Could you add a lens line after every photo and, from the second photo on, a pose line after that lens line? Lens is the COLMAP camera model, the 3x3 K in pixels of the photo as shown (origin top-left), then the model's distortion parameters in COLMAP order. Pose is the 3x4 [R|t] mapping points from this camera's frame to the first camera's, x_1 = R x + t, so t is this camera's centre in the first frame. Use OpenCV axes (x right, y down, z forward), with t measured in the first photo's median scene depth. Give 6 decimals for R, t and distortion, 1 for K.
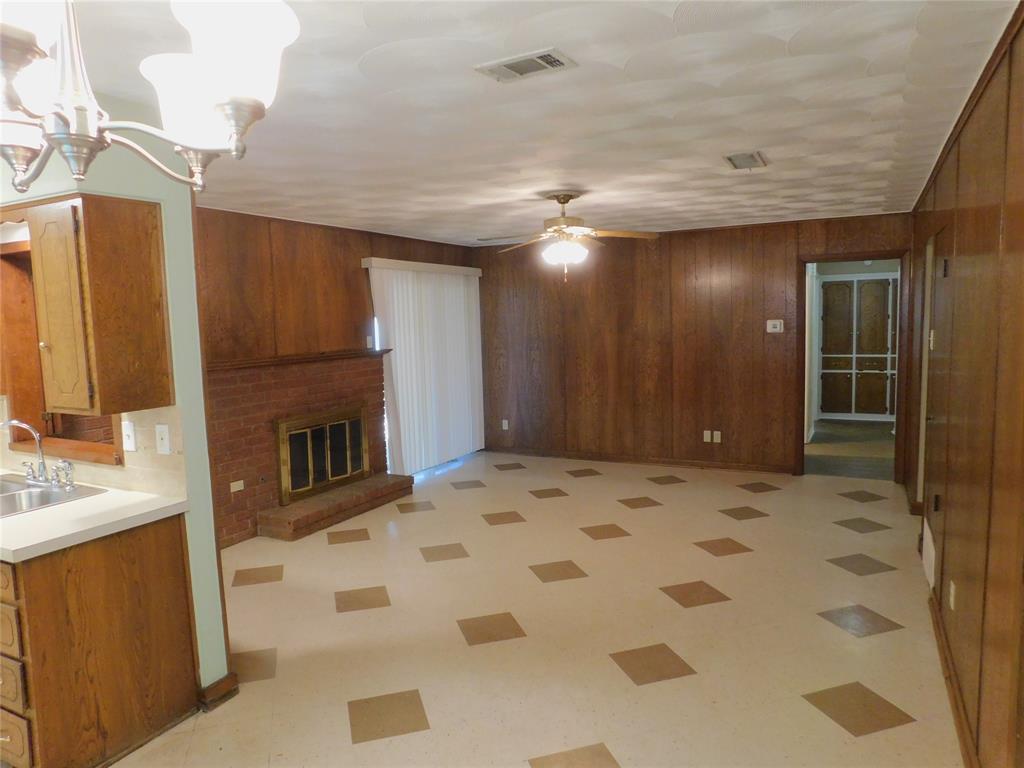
lens RADIAL K [[675.5, 0, 514.4], [0, 675.5, 382.9], [0, 0, 1]] dist [-0.073329, 0.057761]
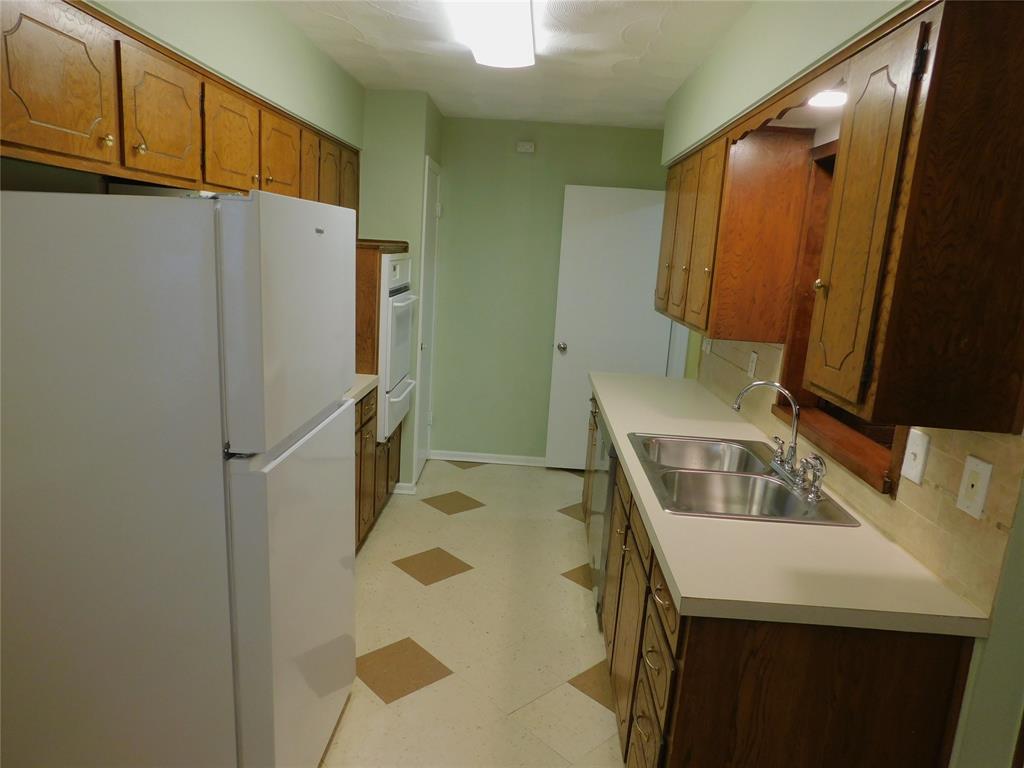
lens RADIAL K [[675.5, 0, 514.4], [0, 675.5, 382.9], [0, 0, 1]] dist [-0.073329, 0.057761]
pose [[0.429901, 0.233958, -0.872037, -0.146494], [-0.171070, 0.969455, 0.175760, -0.015025], [0.886522, 0.073620, 0.456793, 0.254019]]
